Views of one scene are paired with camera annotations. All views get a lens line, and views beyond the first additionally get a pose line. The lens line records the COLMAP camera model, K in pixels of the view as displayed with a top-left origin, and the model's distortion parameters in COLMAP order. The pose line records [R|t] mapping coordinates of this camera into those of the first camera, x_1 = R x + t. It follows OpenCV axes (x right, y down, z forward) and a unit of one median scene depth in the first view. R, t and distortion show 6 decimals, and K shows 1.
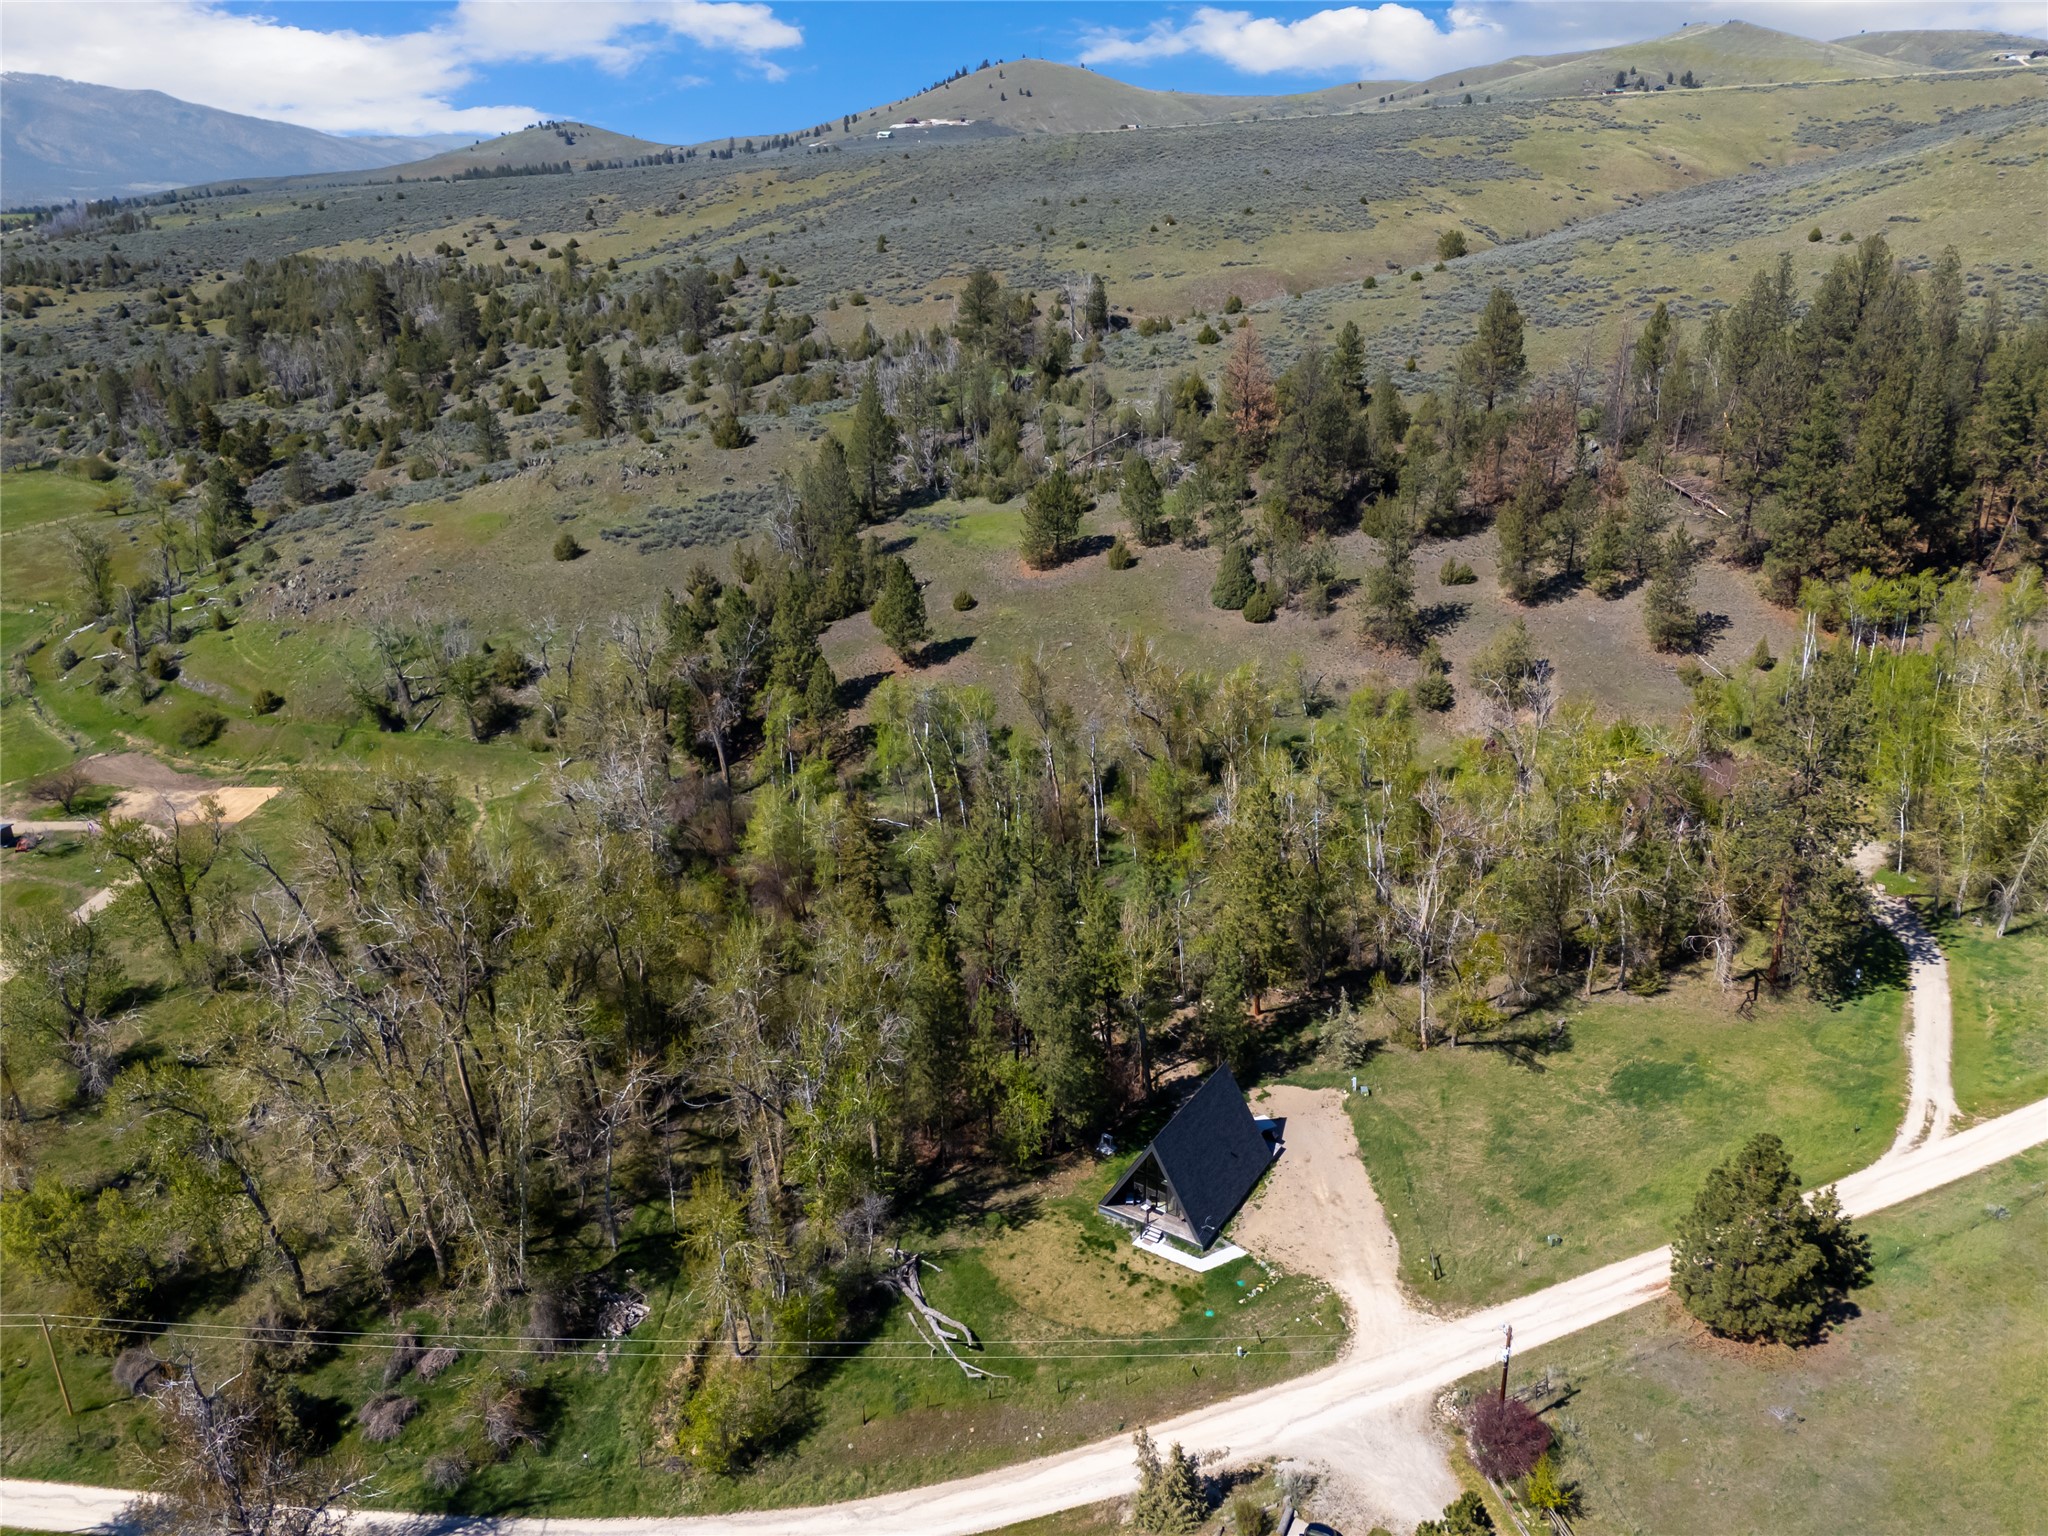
lens RADIAL K [[1513.1, 0, 1013.0], [0, 1513.1, 772.3], [0, 0, 1]] dist [0.068080, -0.061572]
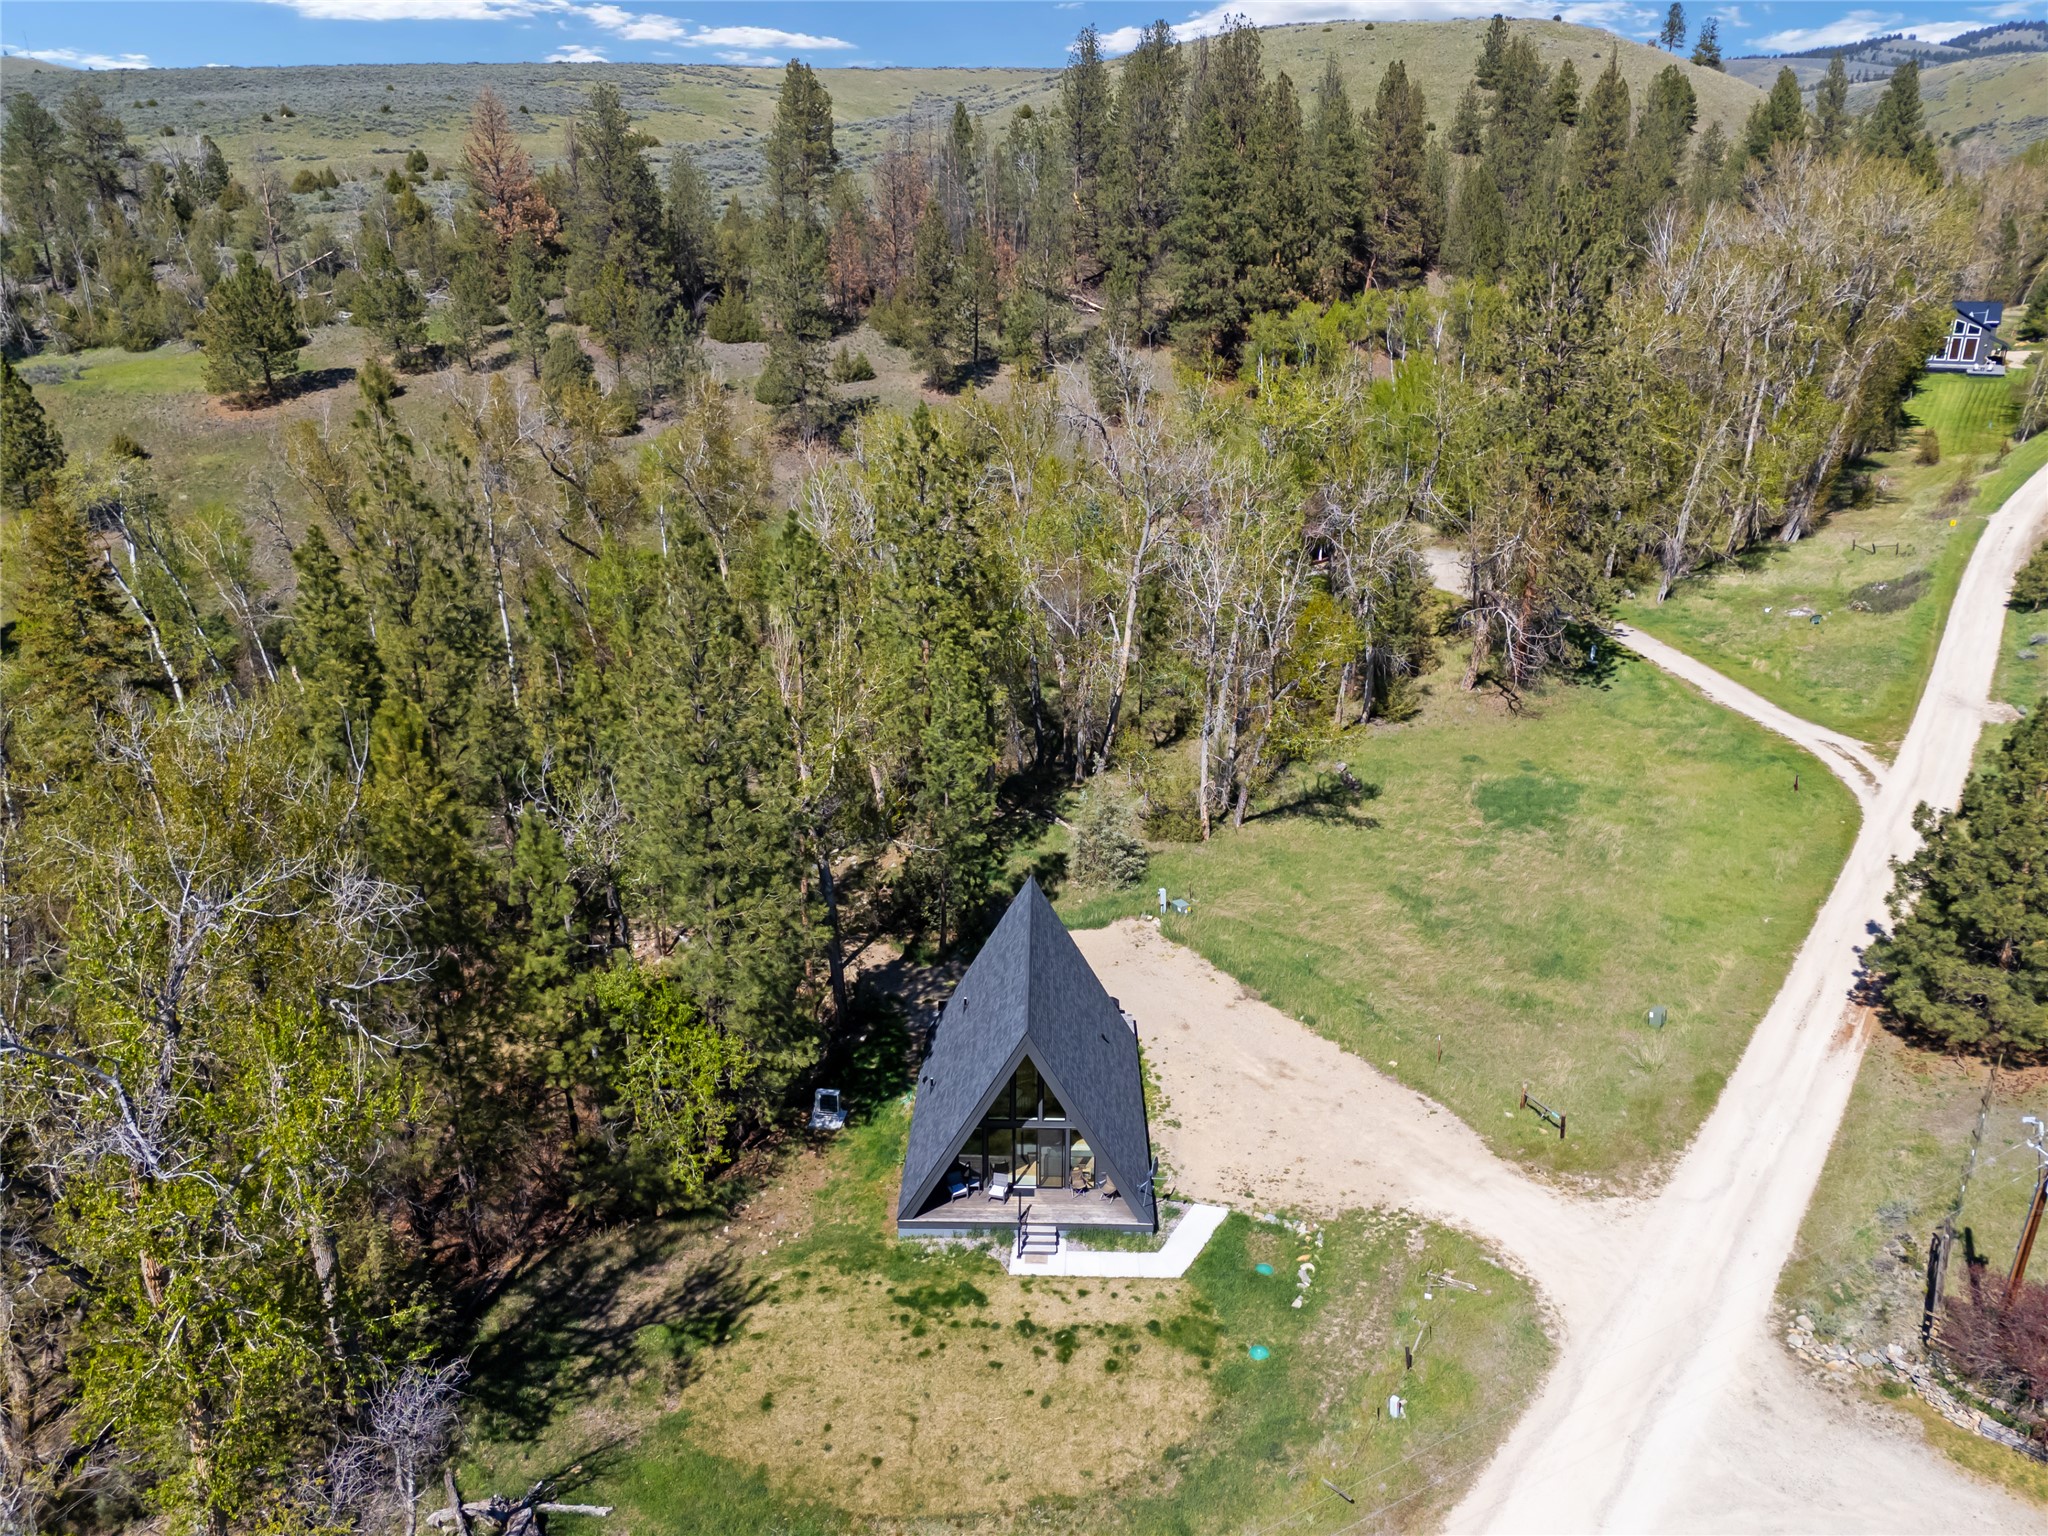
lens RADIAL K [[1511.0, 0, 1024.0], [0, 1511.0, 768.0], [0, 0, 1]] dist [0.067939, -0.048234]
pose [[0.851400, -0.169789, 0.496275, -0.105776], [0.186804, 0.982274, 0.015584, 0.142889], [-0.490124, 0.079438, 0.868025, 0.543130]]
